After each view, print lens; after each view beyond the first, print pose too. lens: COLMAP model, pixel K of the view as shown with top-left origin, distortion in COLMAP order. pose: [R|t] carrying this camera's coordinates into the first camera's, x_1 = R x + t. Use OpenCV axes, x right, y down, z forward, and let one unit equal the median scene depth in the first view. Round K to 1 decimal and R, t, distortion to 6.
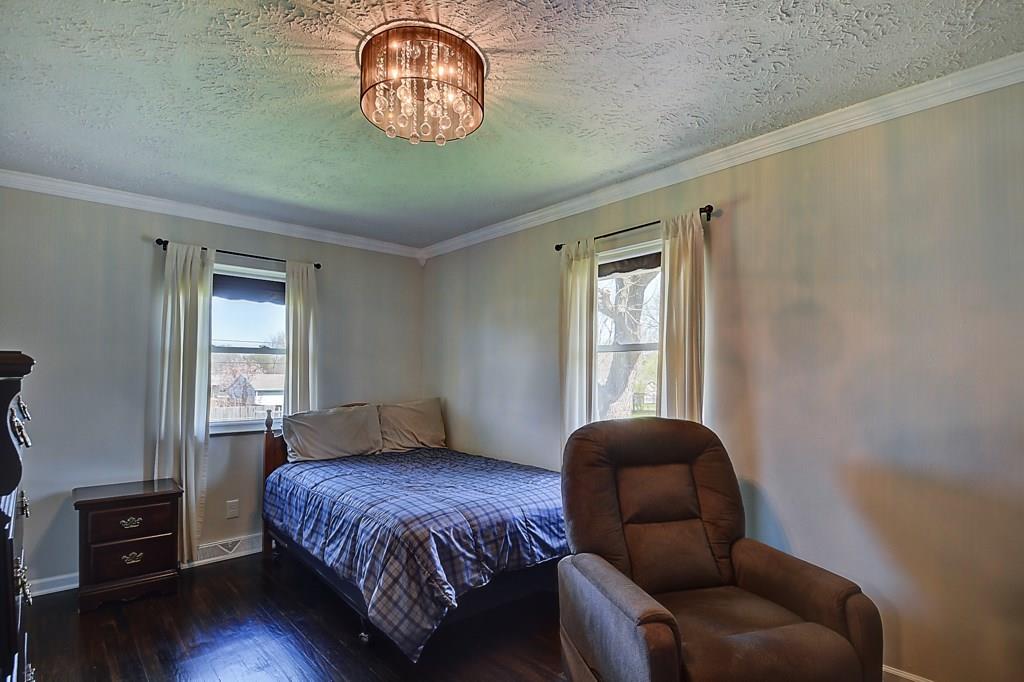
lens RADIAL K [[507.5, 0, 509.5], [0, 507.5, 366.2], [0, 0, 1]] dist [-0.000149, -0.000142]
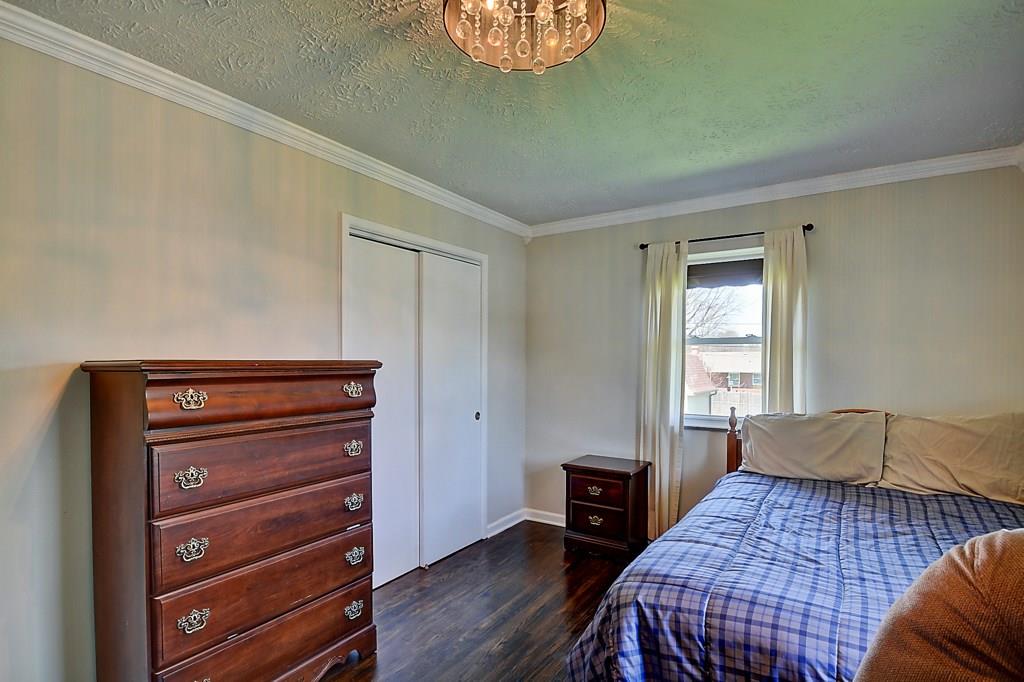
lens RADIAL K [[507.5, 0, 509.5], [0, 507.5, 366.2], [0, 0, 1]] dist [-0.000149, -0.000142]
pose [[0.258155, 0.007227, -0.966077, 0.293729], [0.017249, 0.999778, 0.012089, -0.002971], [0.965950, -0.019785, 0.257973, 0.410728]]
